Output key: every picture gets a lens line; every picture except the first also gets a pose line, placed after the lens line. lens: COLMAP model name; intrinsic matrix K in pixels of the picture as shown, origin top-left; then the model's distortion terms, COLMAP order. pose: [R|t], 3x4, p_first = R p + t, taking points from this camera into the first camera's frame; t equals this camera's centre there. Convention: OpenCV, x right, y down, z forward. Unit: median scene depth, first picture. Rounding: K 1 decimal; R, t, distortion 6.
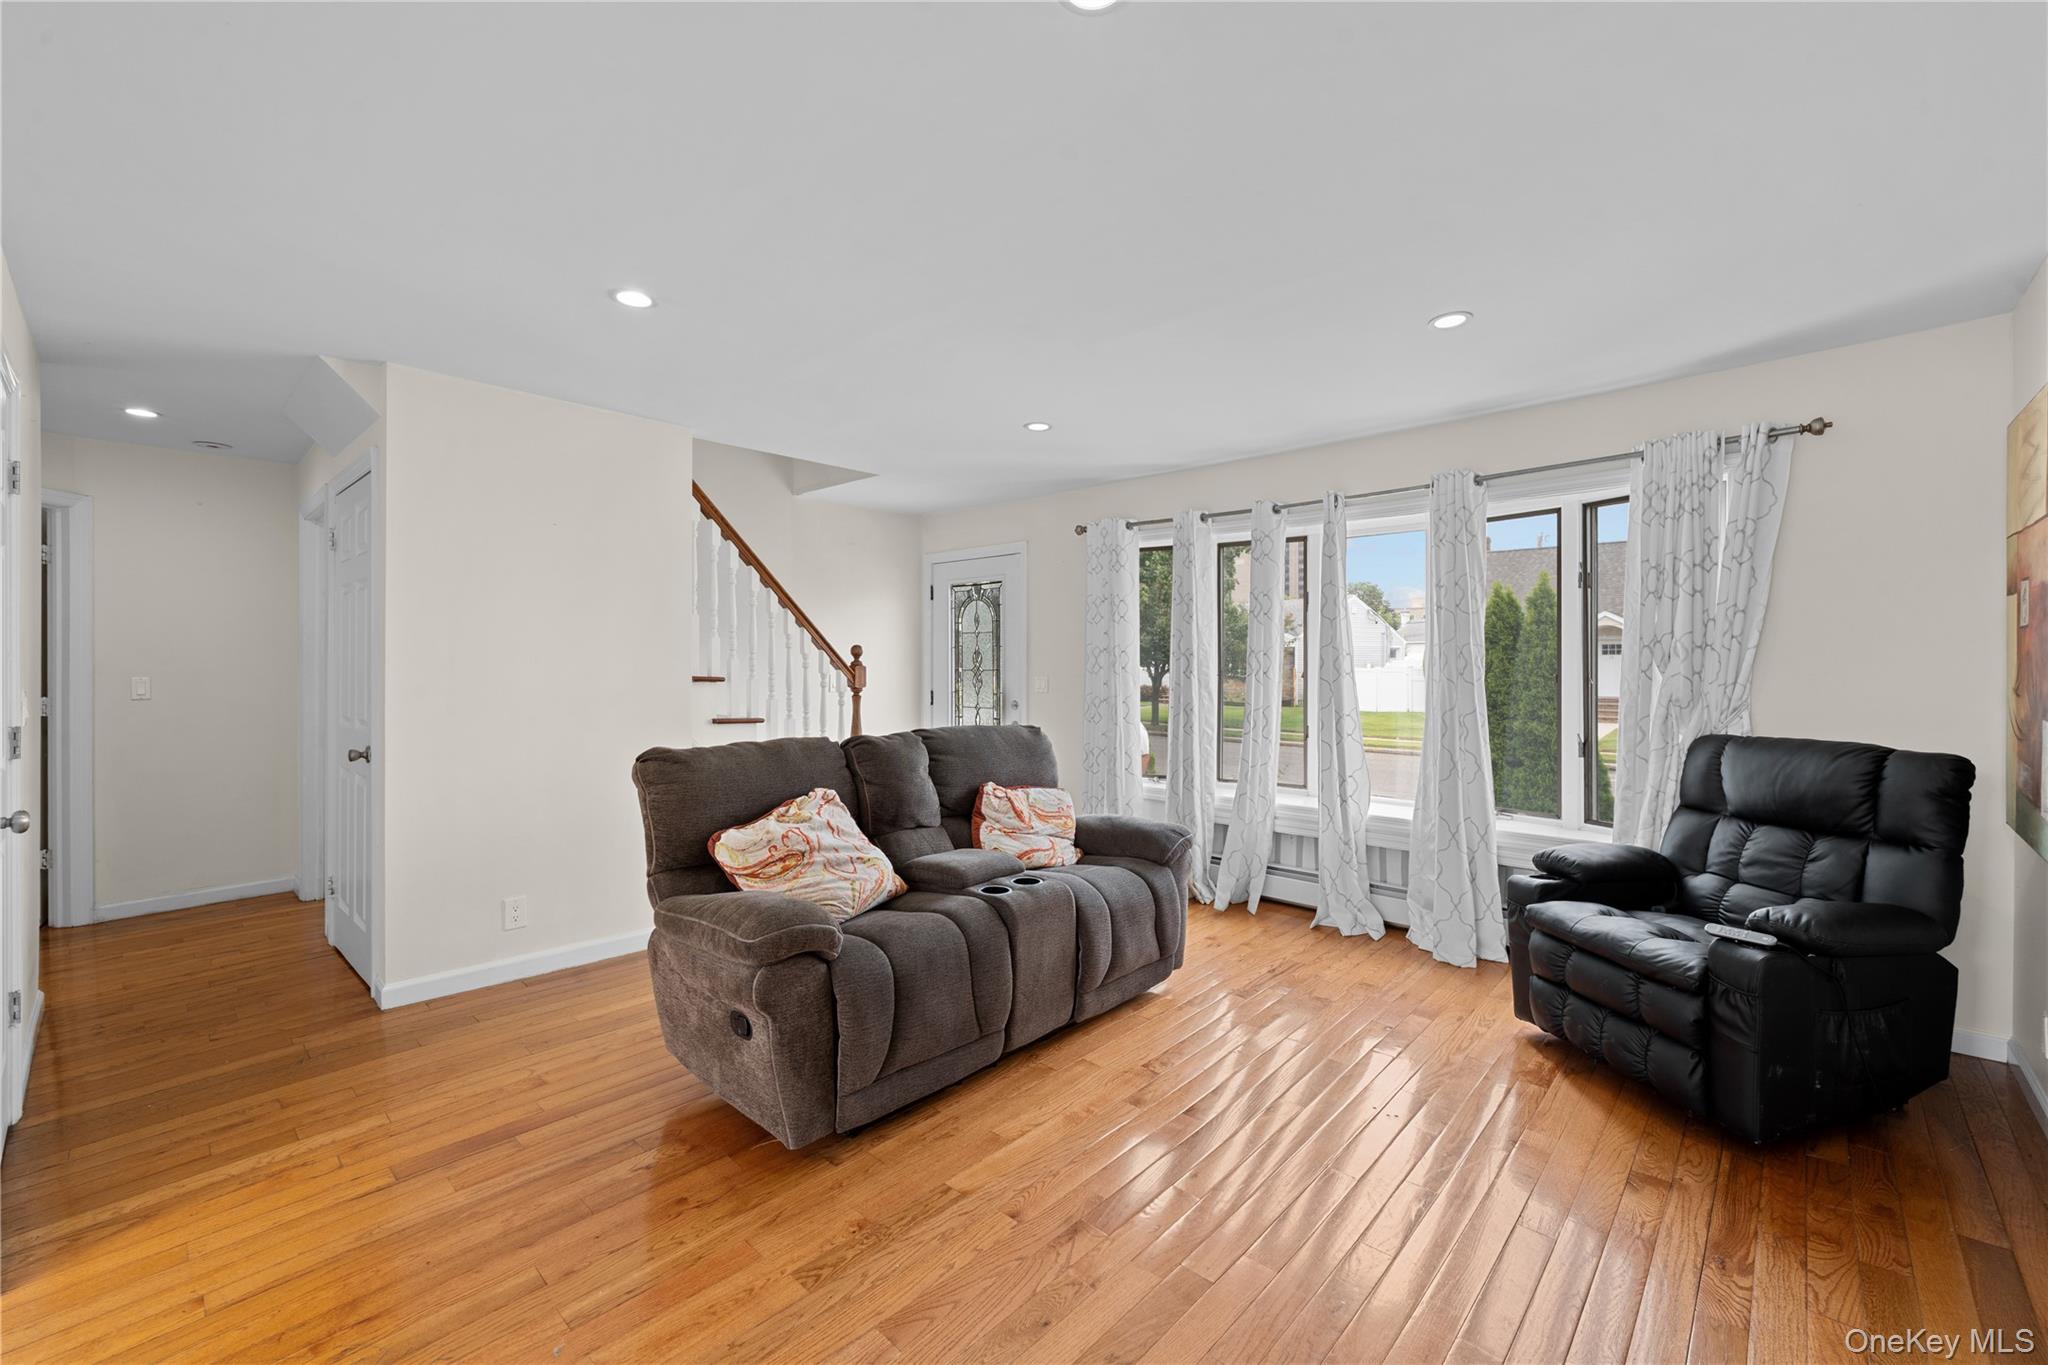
lens RADIAL K [[839.0, 0, 1039.1], [0, 839.0, 663.6], [0, 0, 1]] dist [0.001742, 0.000063]
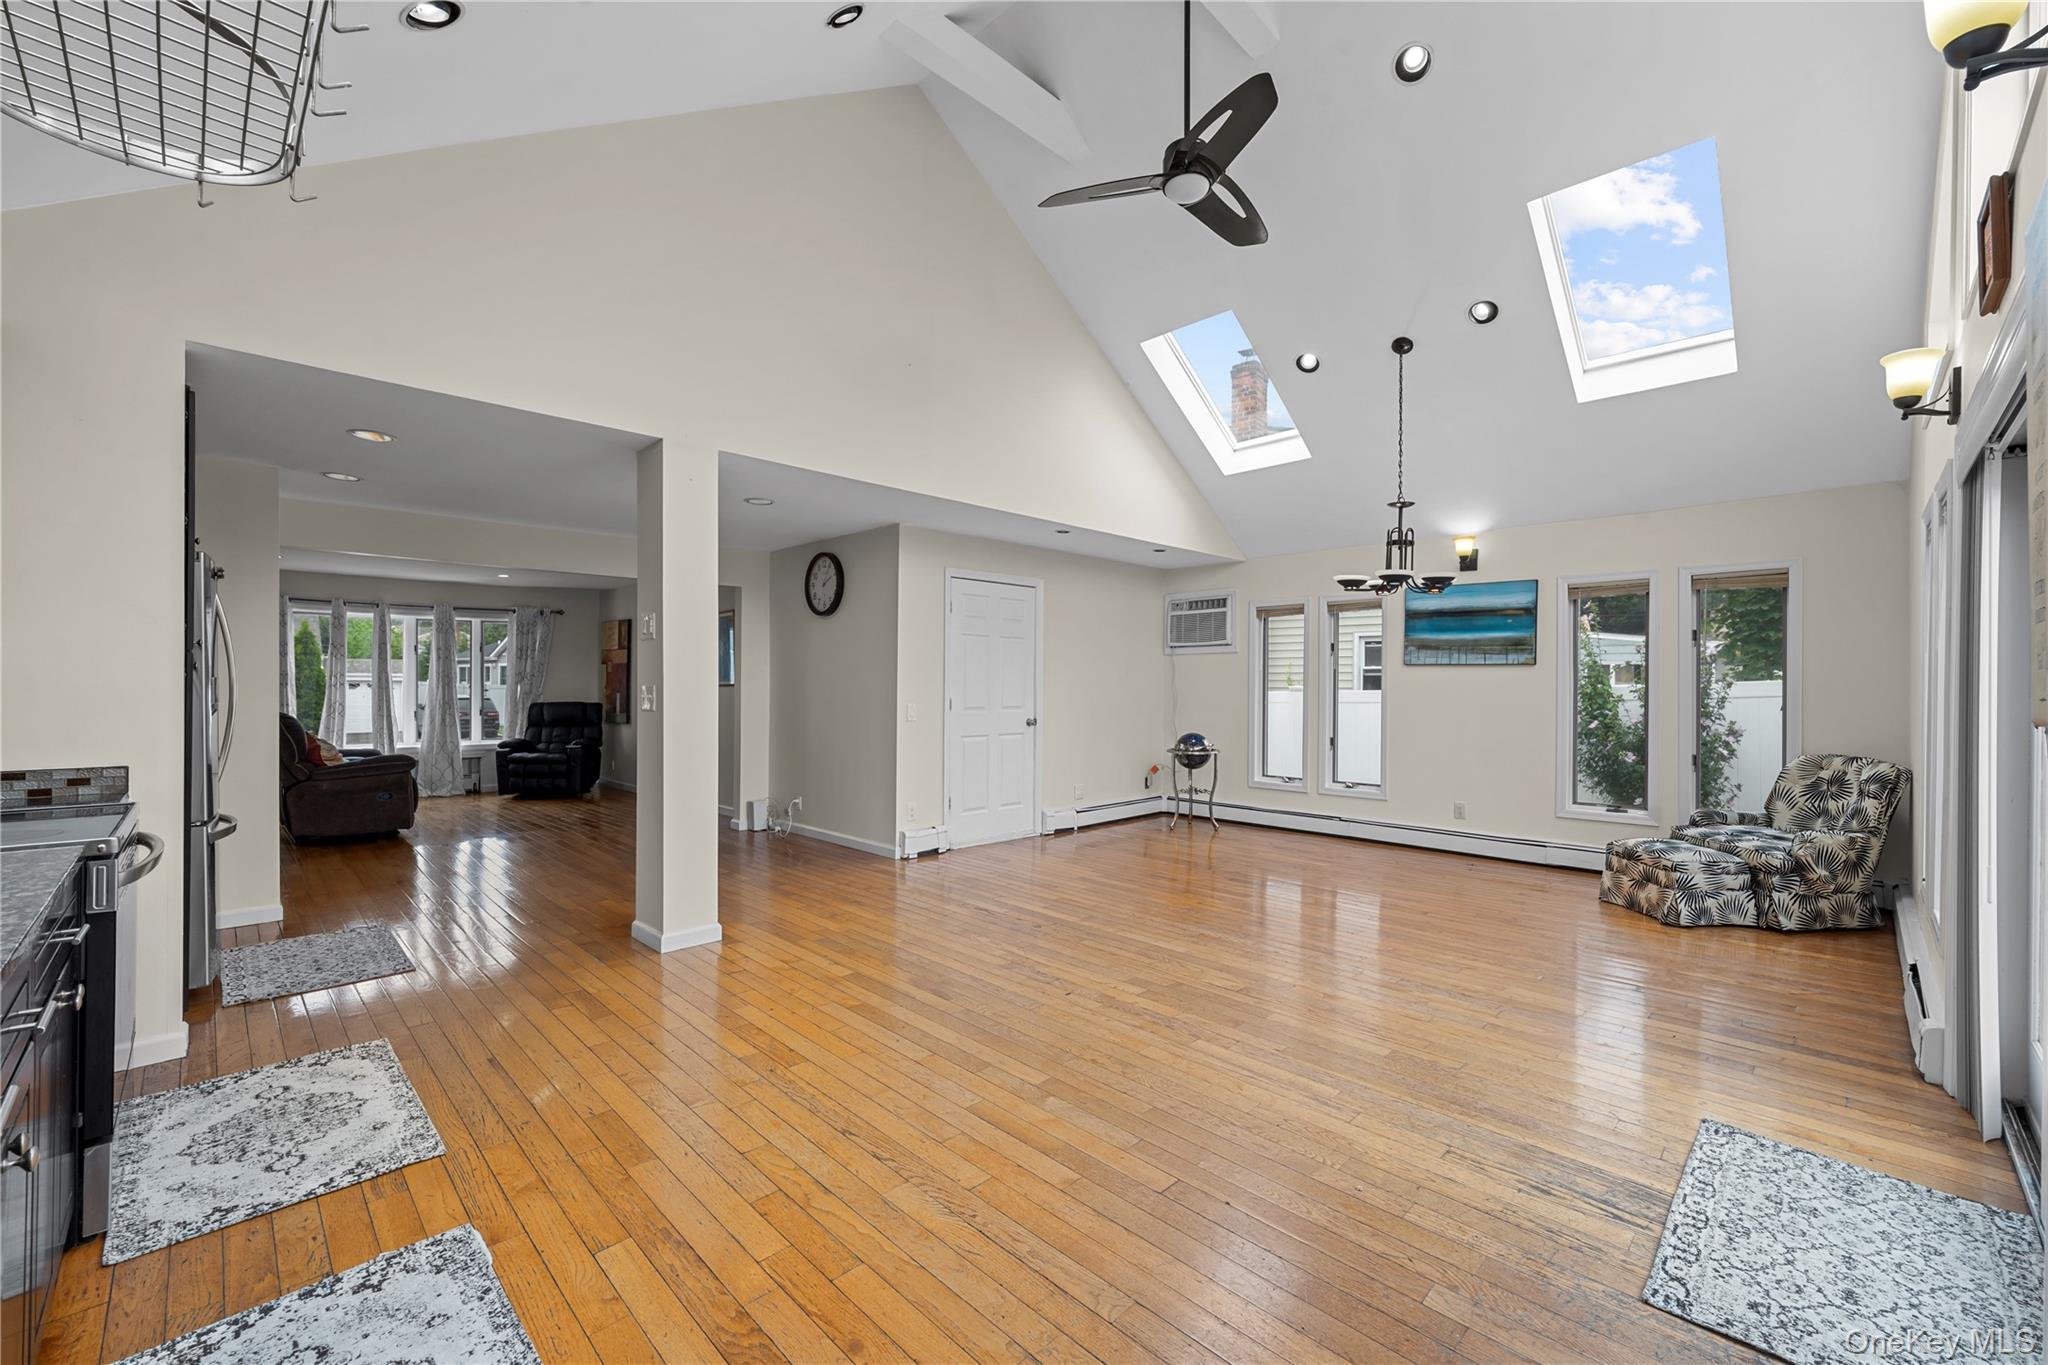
lens RADIAL K [[828.3, 0, 1031.5], [0, 828.3, 683.2], [0, 0, 1]] dist [0.000163, -0.000721]
pose [[0.045003, 0.003655, 0.998980, -2.264826], [-0.004399, 0.999984, -0.003460, 0.012754], [-0.998977, -0.004239, 0.045018, -1.030078]]
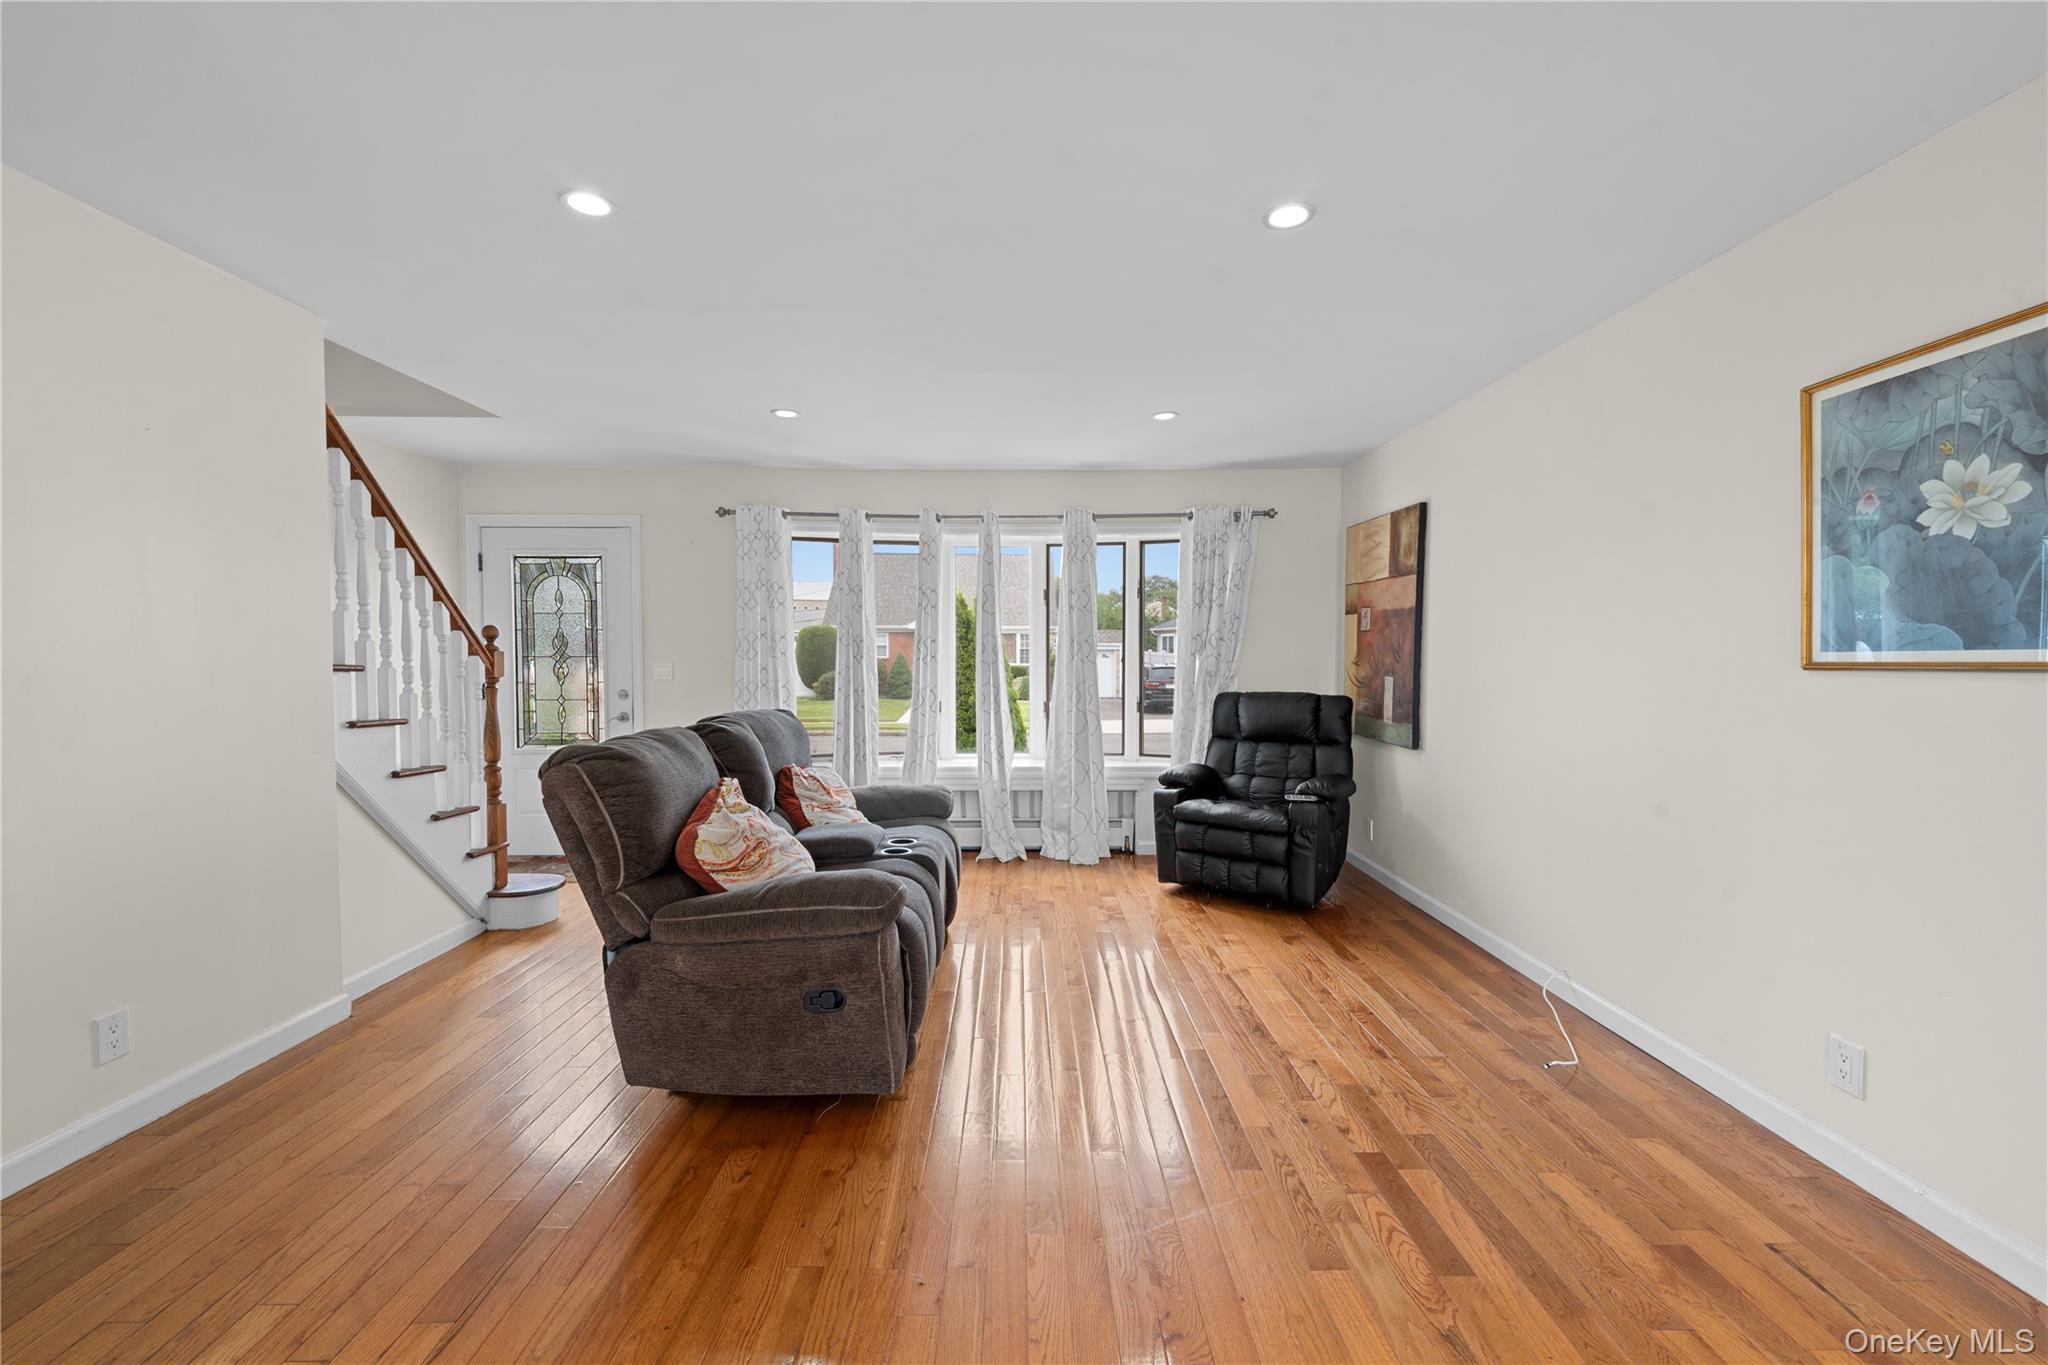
lens RADIAL K [[828.3, 0, 1031.5], [0, 828.3, 683.2], [0, 0, 1]] dist [0.000163, -0.000721]
pose [[0.728366, -0.025257, 0.684723, -0.590465], [-0.000890, 0.999285, 0.037806, 0.005306], [-0.685188, -0.028146, 0.727822, 0.075646]]
